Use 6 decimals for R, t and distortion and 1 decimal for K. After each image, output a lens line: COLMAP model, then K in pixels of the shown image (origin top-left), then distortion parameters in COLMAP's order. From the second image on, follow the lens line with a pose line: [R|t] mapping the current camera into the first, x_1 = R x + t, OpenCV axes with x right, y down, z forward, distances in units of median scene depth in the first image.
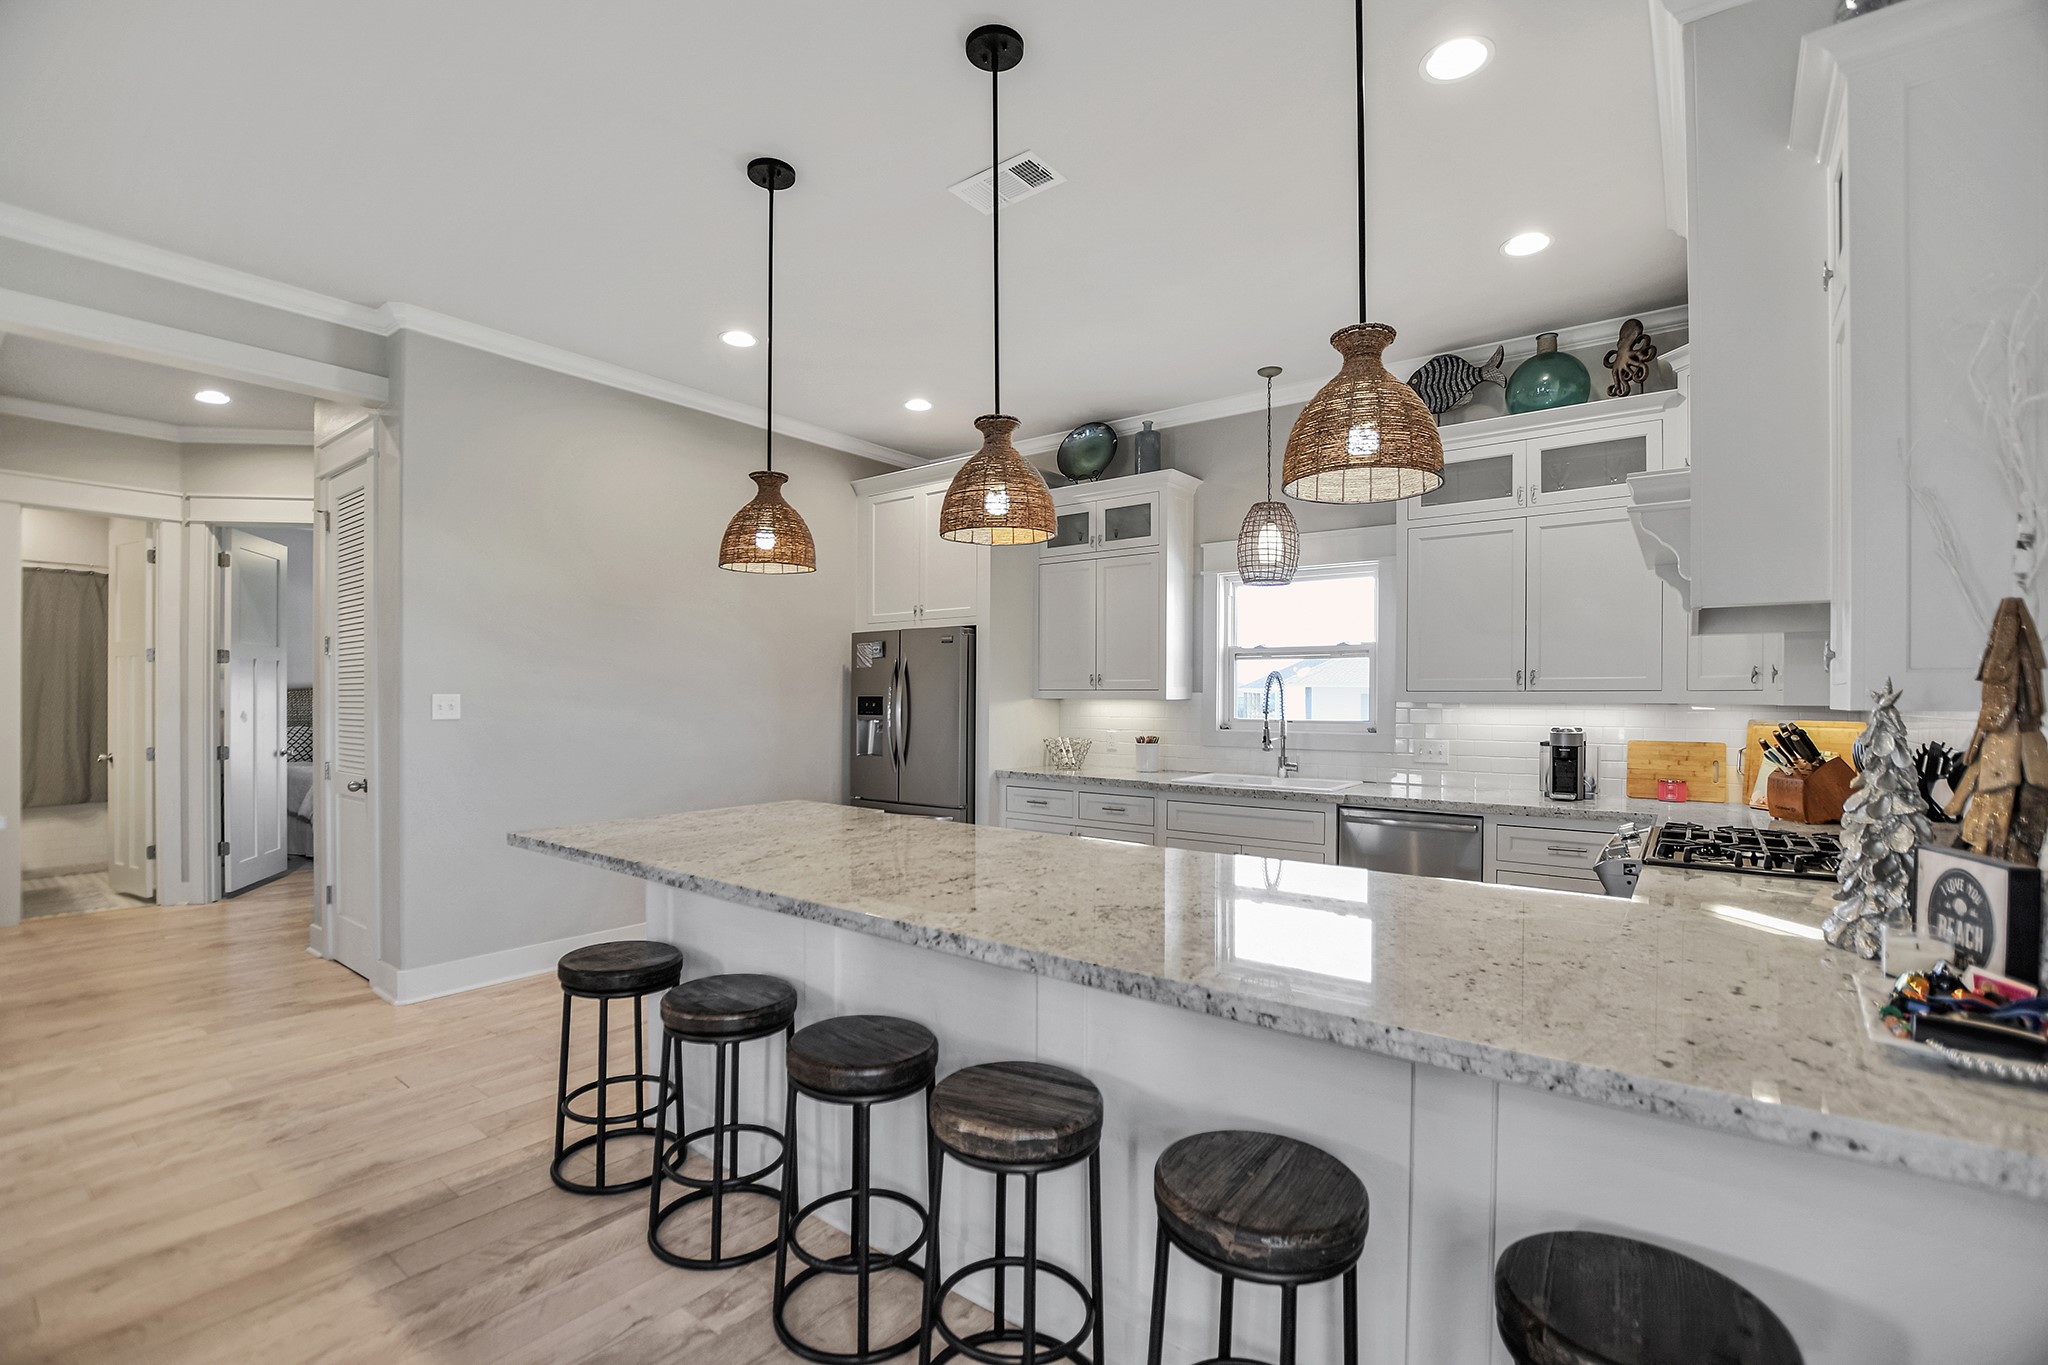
lens RADIAL K [[908.6, 0, 1021.2], [0, 908.6, 703.5], [0, 0, 1]] dist [-0.028665, 0.001422]
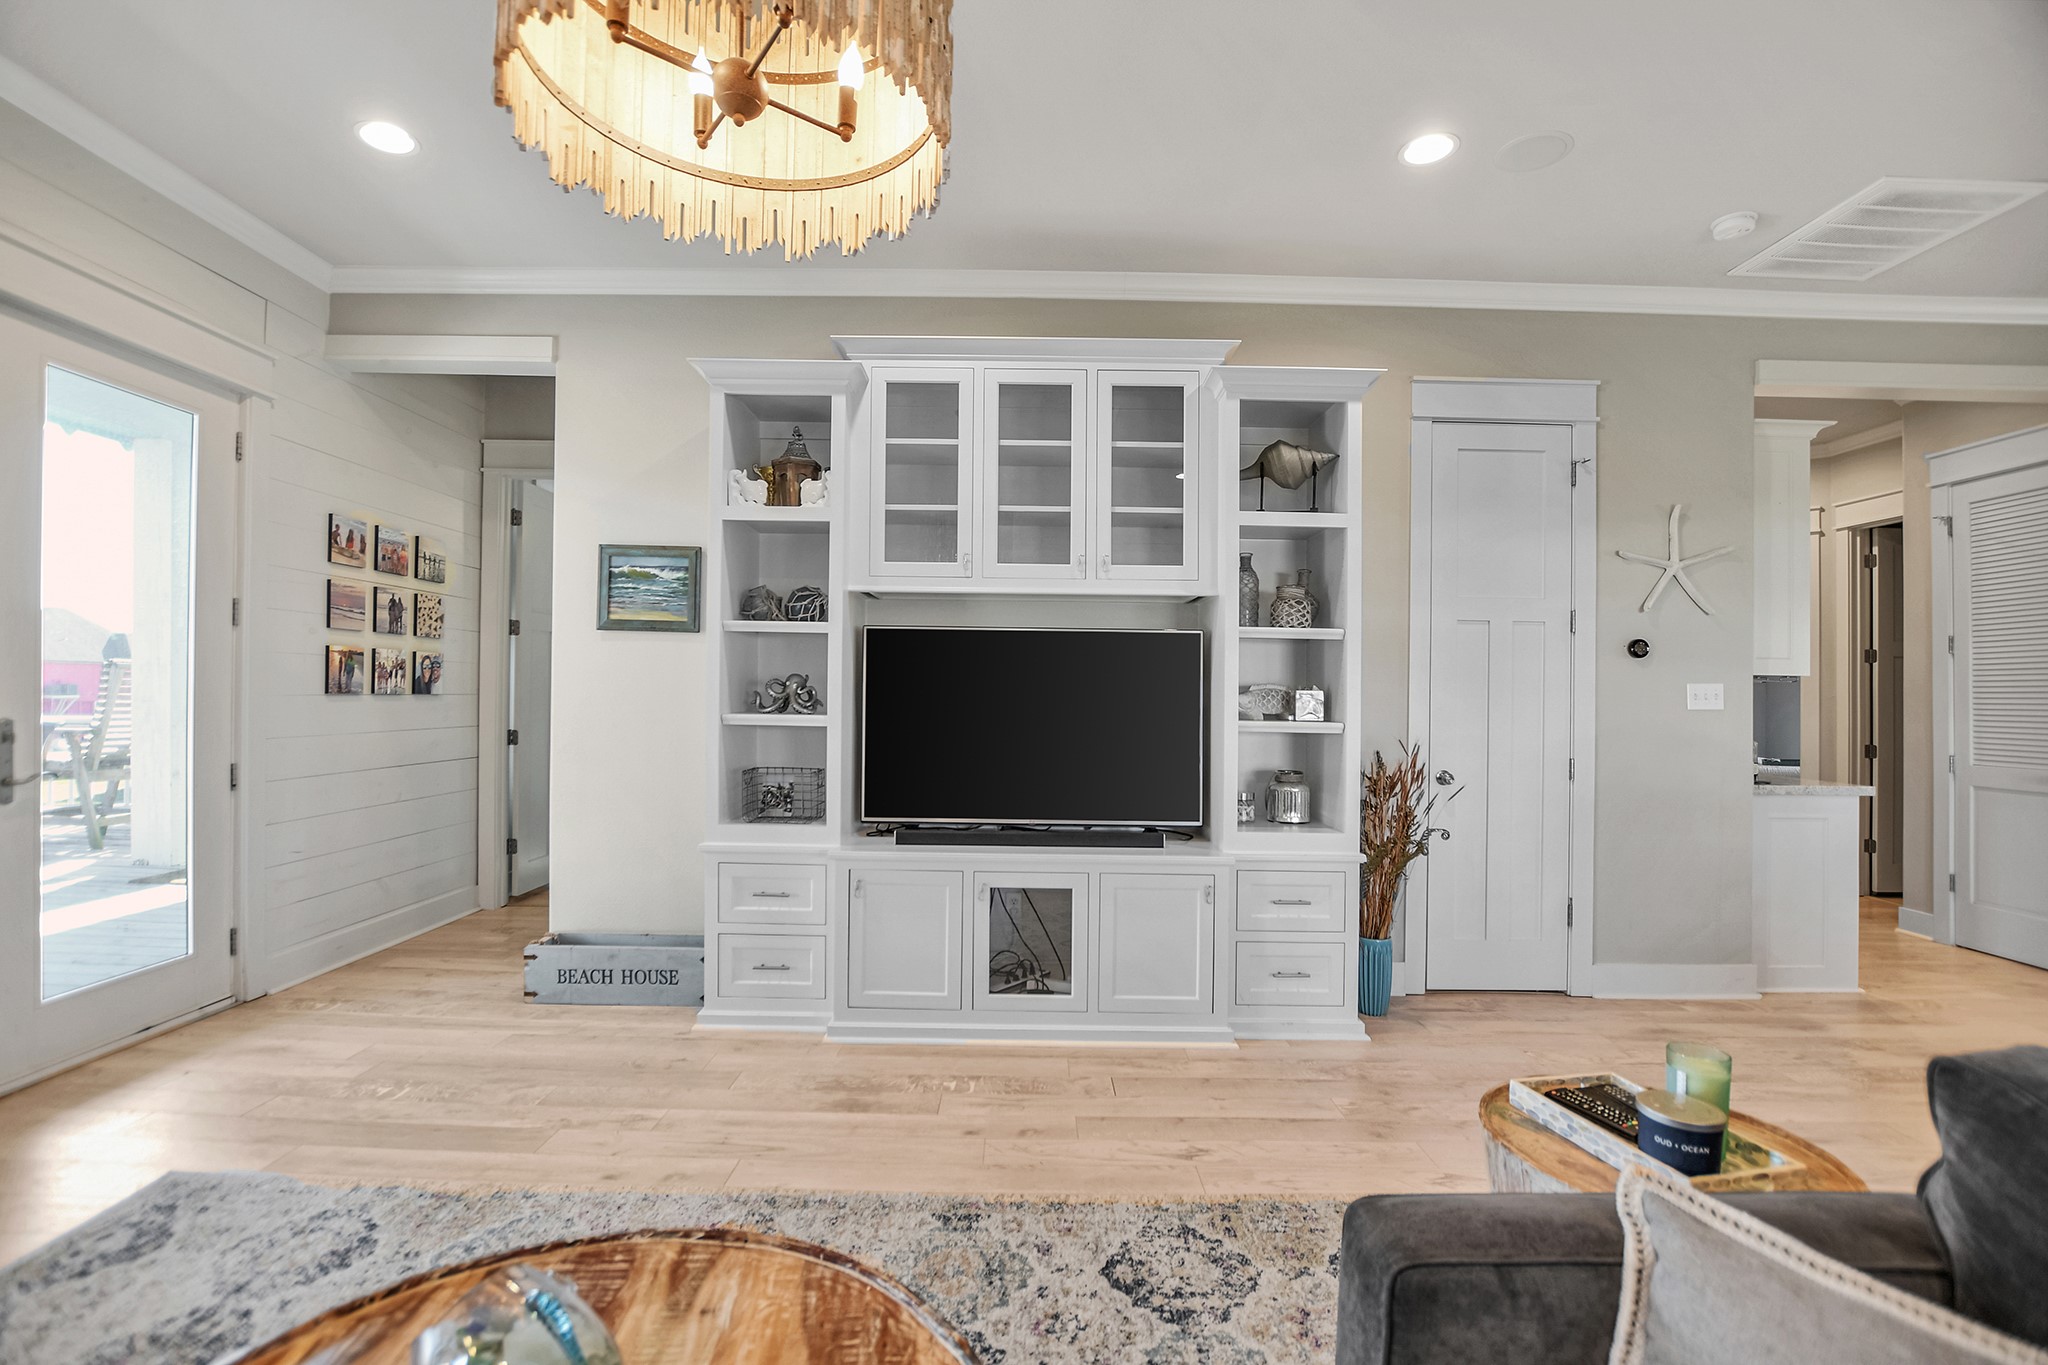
lens RADIAL K [[908.6, 0, 1021.2], [0, 908.6, 703.5], [0, 0, 1]] dist [-0.028665, 0.001422]
pose [[0.603002, 0.013068, -0.797633, -0.531360], [-0.017700, 0.999839, 0.003000, 0.016904], [0.797543, 0.012309, 0.603136, -0.435449]]
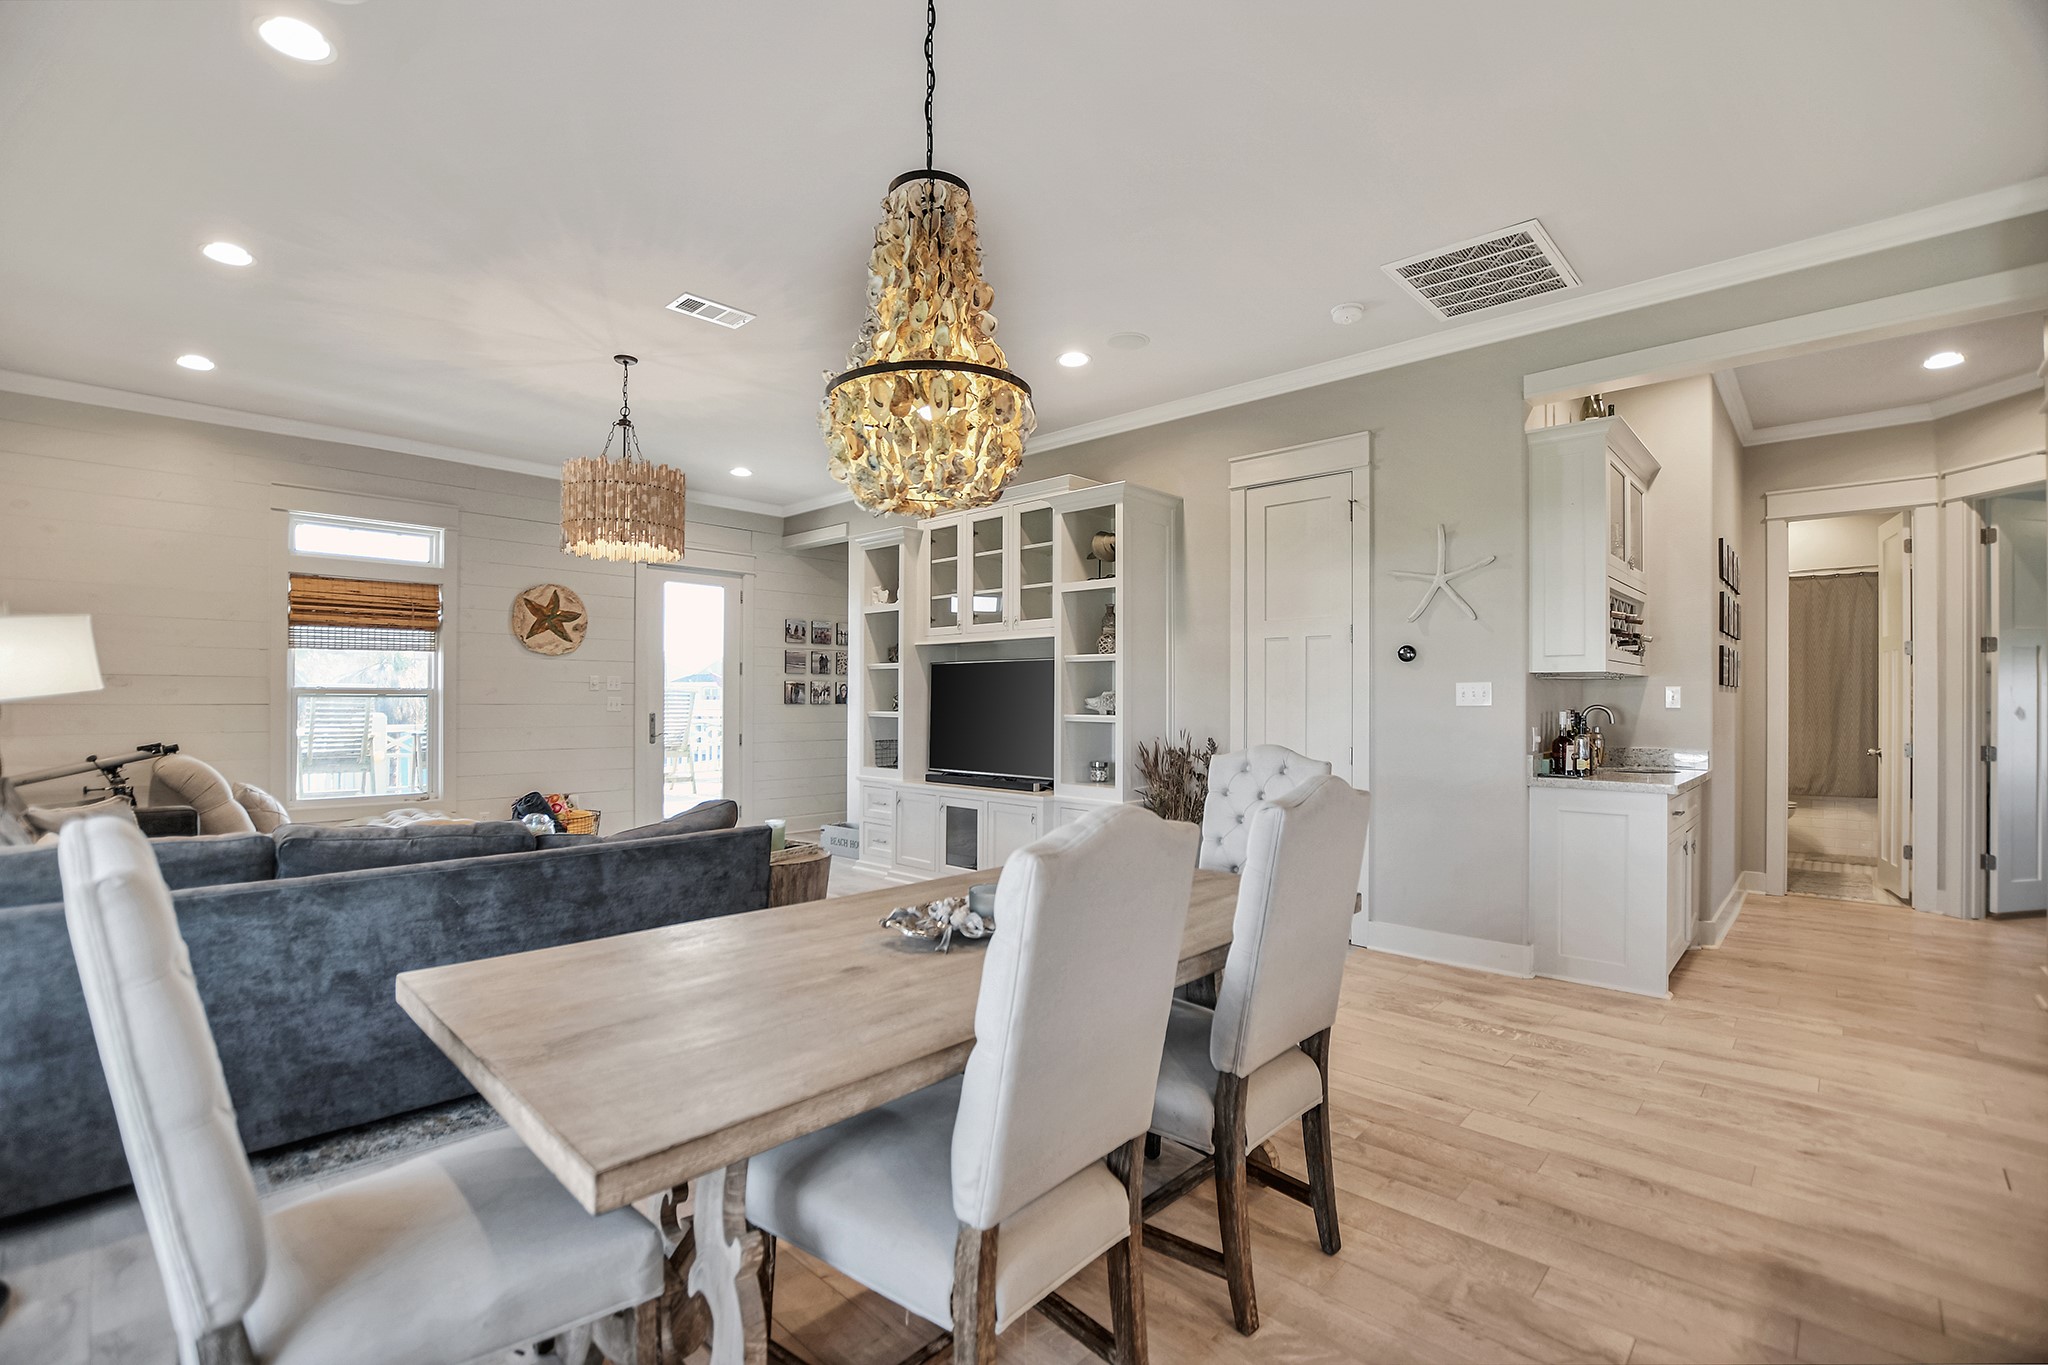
lens RADIAL K [[908.6, 0, 1021.2], [0, 908.6, 703.5], [0, 0, 1]] dist [-0.028665, 0.001422]
pose [[-0.110389, -0.001347, -0.993888, 0.085982], [-0.010280, 0.999947, -0.000214, 0.016857], [0.993835, 0.010194, -0.110397, 0.147783]]
